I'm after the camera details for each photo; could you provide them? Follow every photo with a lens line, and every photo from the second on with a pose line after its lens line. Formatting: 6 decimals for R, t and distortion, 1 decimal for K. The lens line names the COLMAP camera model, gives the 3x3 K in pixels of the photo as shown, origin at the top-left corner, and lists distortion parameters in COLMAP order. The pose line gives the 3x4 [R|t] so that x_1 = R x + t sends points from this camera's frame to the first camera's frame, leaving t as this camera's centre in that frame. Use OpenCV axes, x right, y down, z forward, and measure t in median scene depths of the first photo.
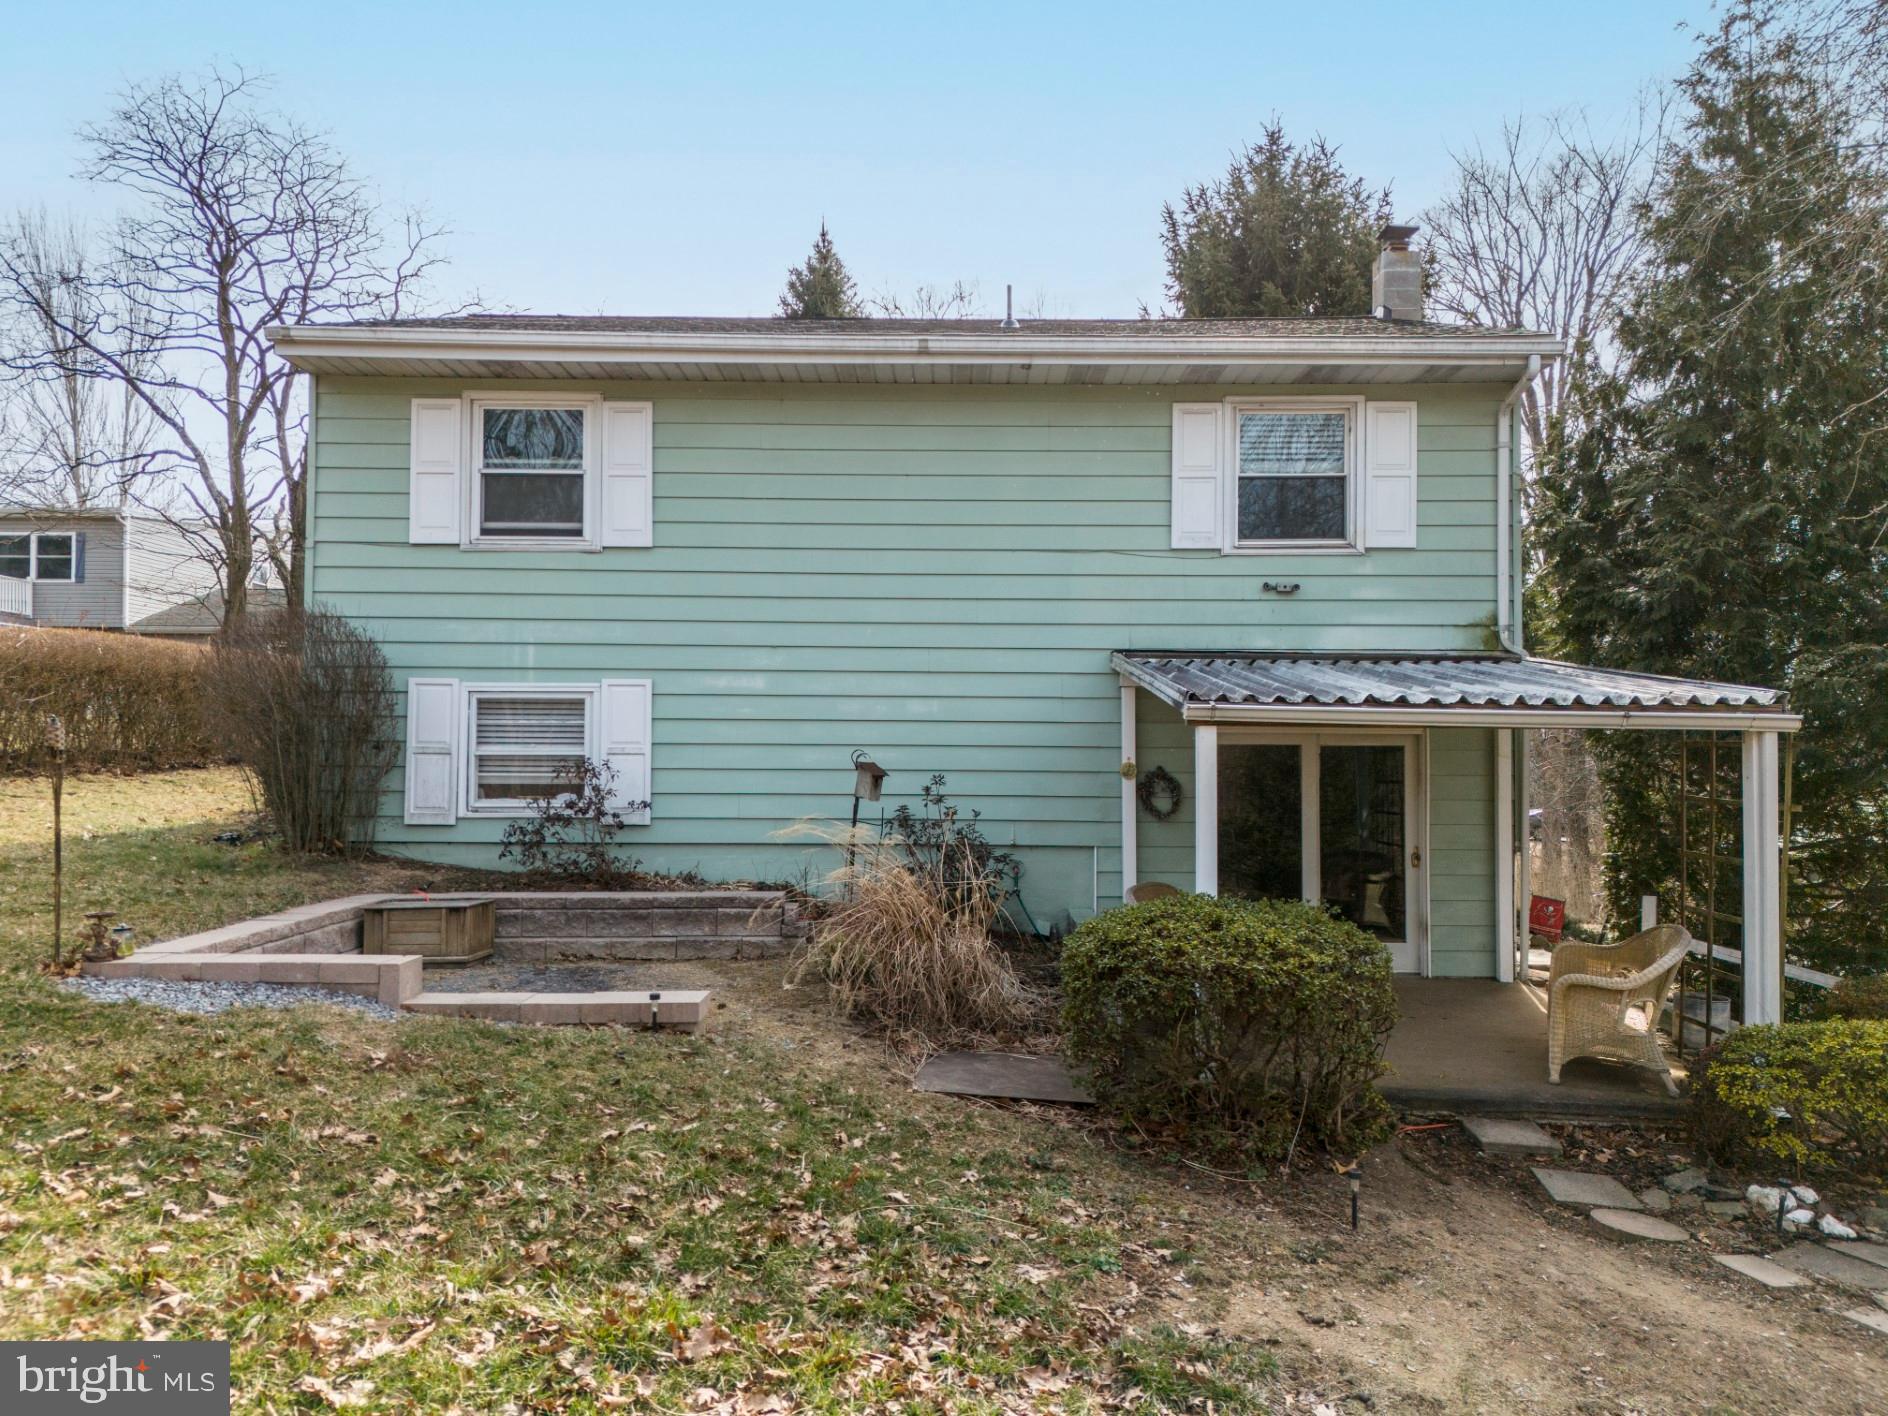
lens RADIAL K [[1435.2, 0, 944.0], [0, 1435.2, 708.0], [0, 0, 1]] dist [0.105021, 0.000422]
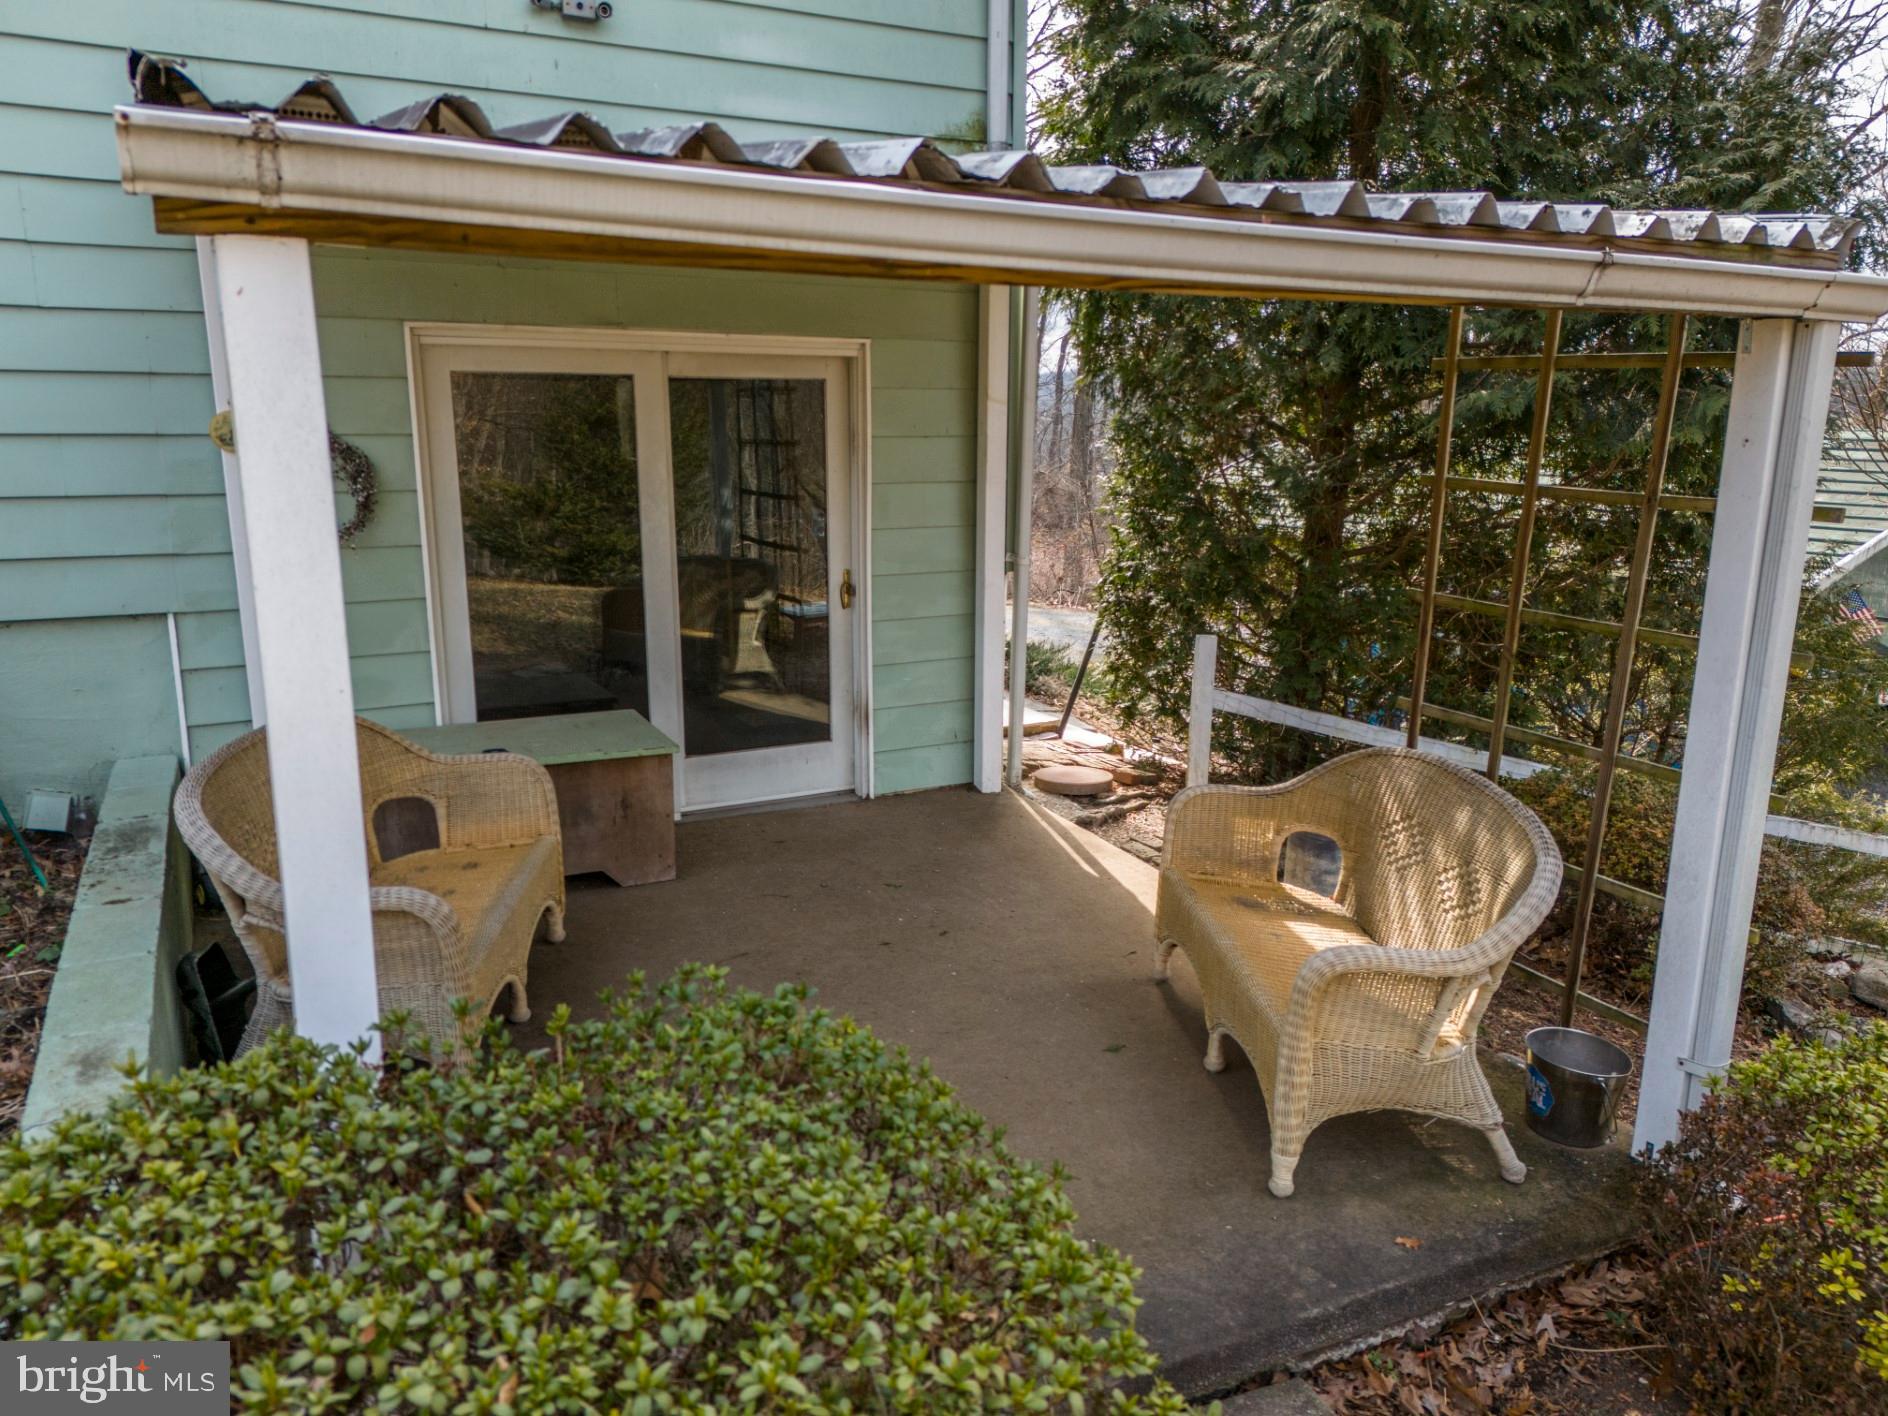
lens RADIAL K [[1363.9, 0, 944.0], [0, 1363.9, 708.0], [0, 0, 1]] dist [0.076041, -0.086042]
pose [[0.888898, -0.101929, 0.446621, 0.123787], [-0.010516, 0.970135, 0.242338, 0.020875], [-0.457984, -0.220110, 0.861279, 0.535216]]
